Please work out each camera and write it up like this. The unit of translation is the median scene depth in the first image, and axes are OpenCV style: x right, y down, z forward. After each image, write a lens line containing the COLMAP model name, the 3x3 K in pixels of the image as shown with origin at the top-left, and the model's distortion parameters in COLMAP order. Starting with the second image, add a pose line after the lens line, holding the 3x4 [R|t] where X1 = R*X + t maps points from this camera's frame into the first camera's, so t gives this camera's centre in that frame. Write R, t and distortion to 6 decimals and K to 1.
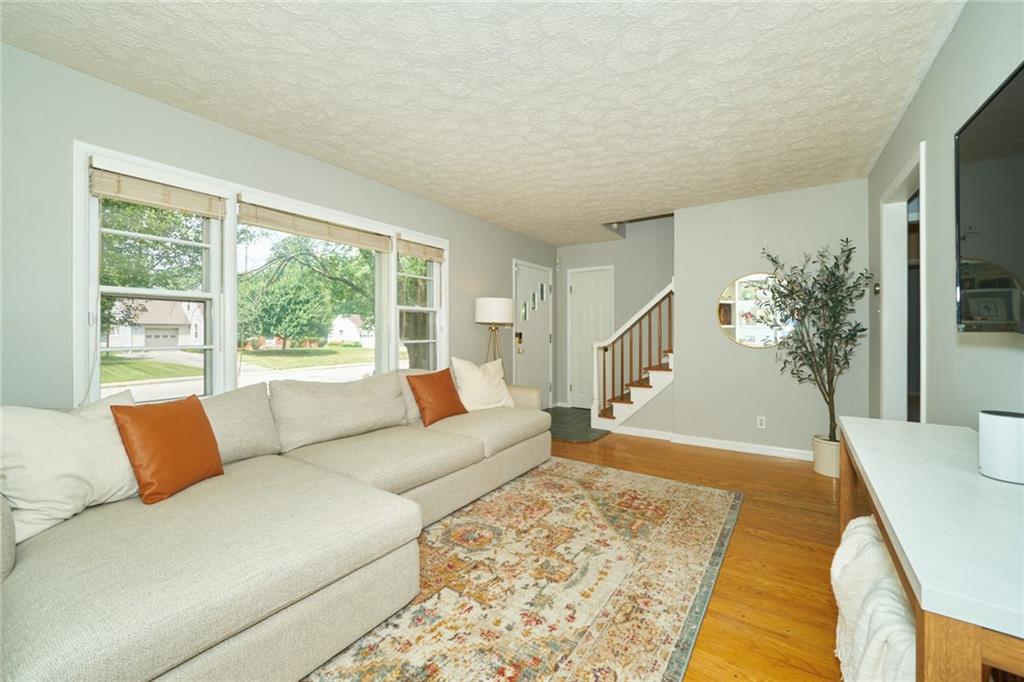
lens RADIAL K [[402.5, 0, 517.1], [0, 402.5, 329.9], [0, 0, 1]] dist [-0.010101, -0.000357]
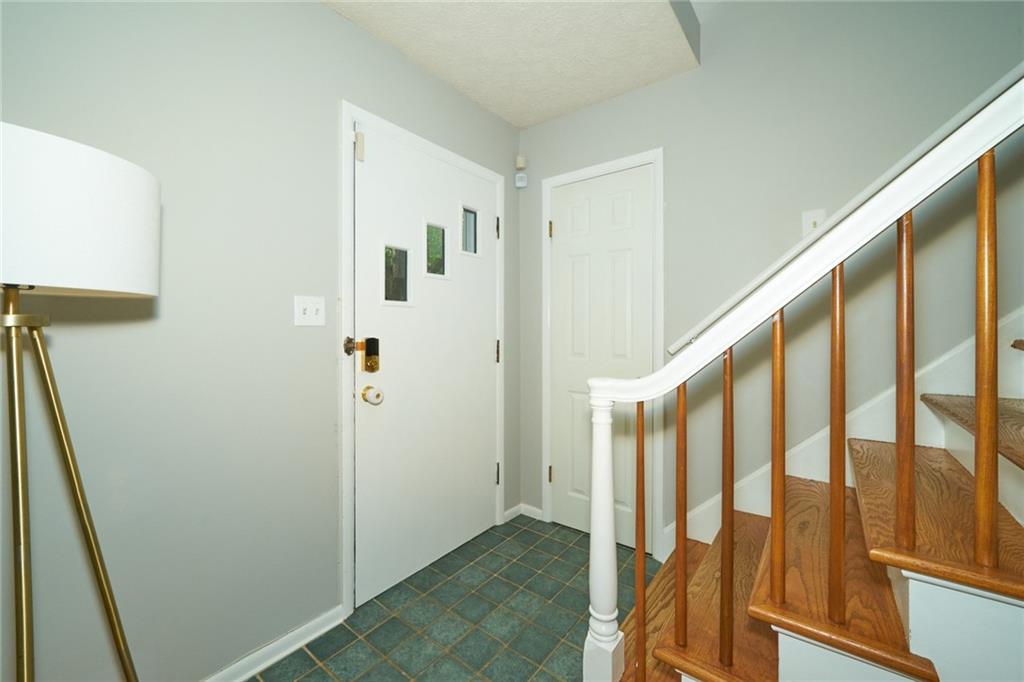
lens RADIAL K [[402.5, 0, 517.2], [0, 402.5, 330.7], [0, 0, 1]] dist [-0.010101, -0.000357]
pose [[0.997794, -0.000055, -0.066383, 0.328963], [0.000481, 0.999979, 0.006402, -0.002509], [0.066382, -0.006420, 0.997774, 1.550991]]
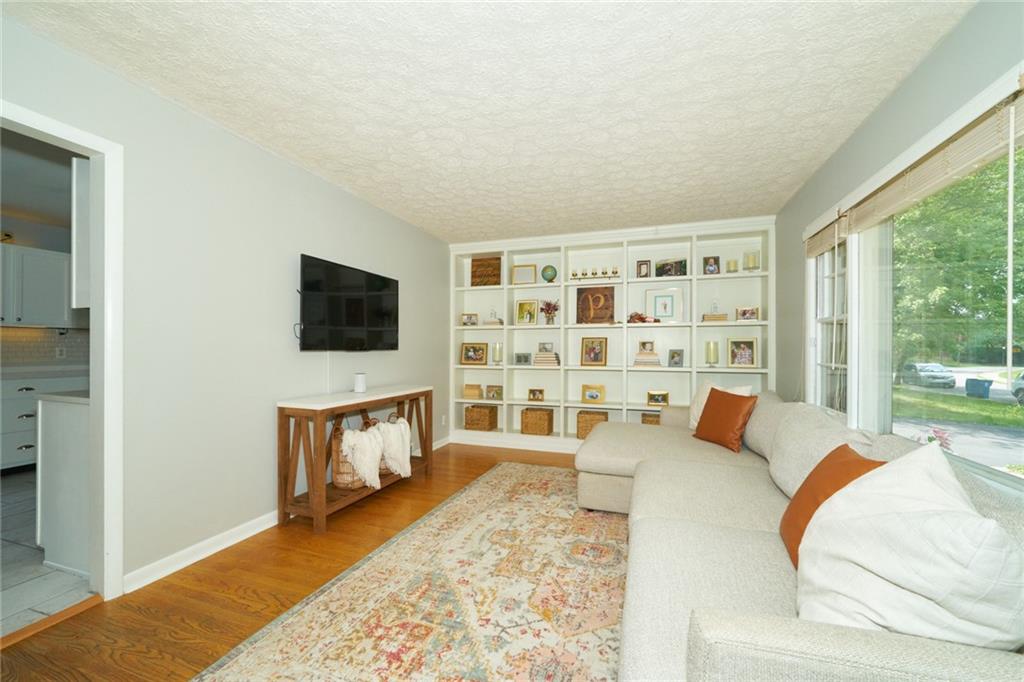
lens RADIAL K [[402.5, 0, 513.1], [0, 402.5, 350.3], [0, 0, 1]] dist [-0.010101, -0.000357]
pose [[-0.967297, -0.001187, -0.253643, 0.324946], [-0.001758, 0.999996, 0.002026, -0.001175], [0.253640, 0.002405, -0.967296, 1.848345]]
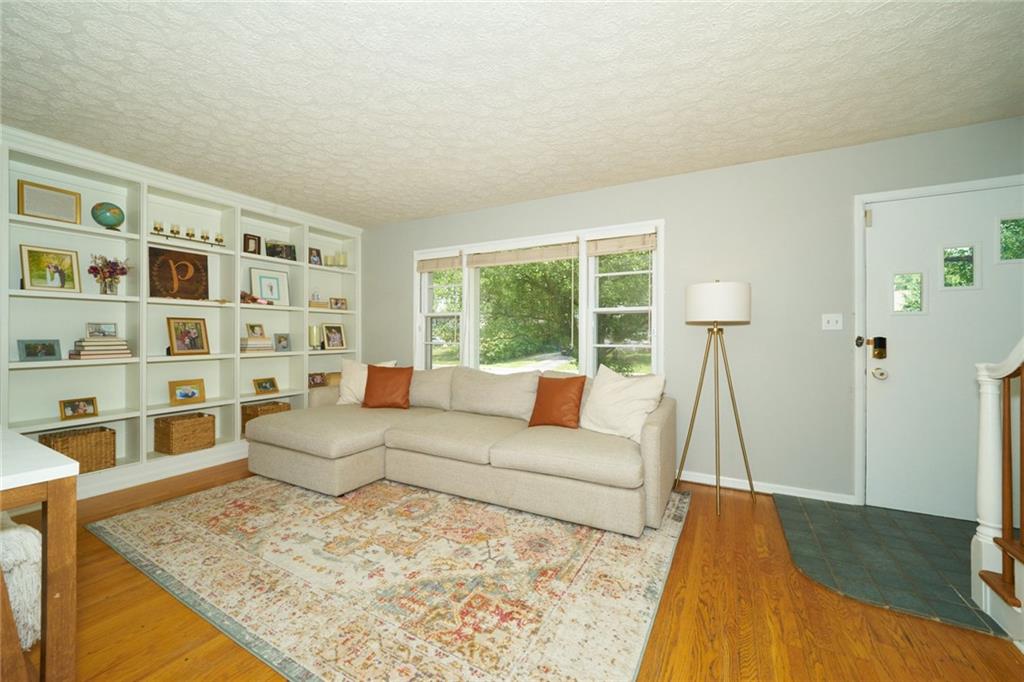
lens RADIAL K [[402.5, 0, 513.0], [0, 402.5, 333.4], [0, 0, 1]] dist [-0.010101, -0.000357]
pose [[0.093059, -0.004330, -0.995651, 1.038204], [0.002340, 0.999989, -0.004130, 0.006986], [0.995658, -0.001946, 0.093068, 1.127901]]
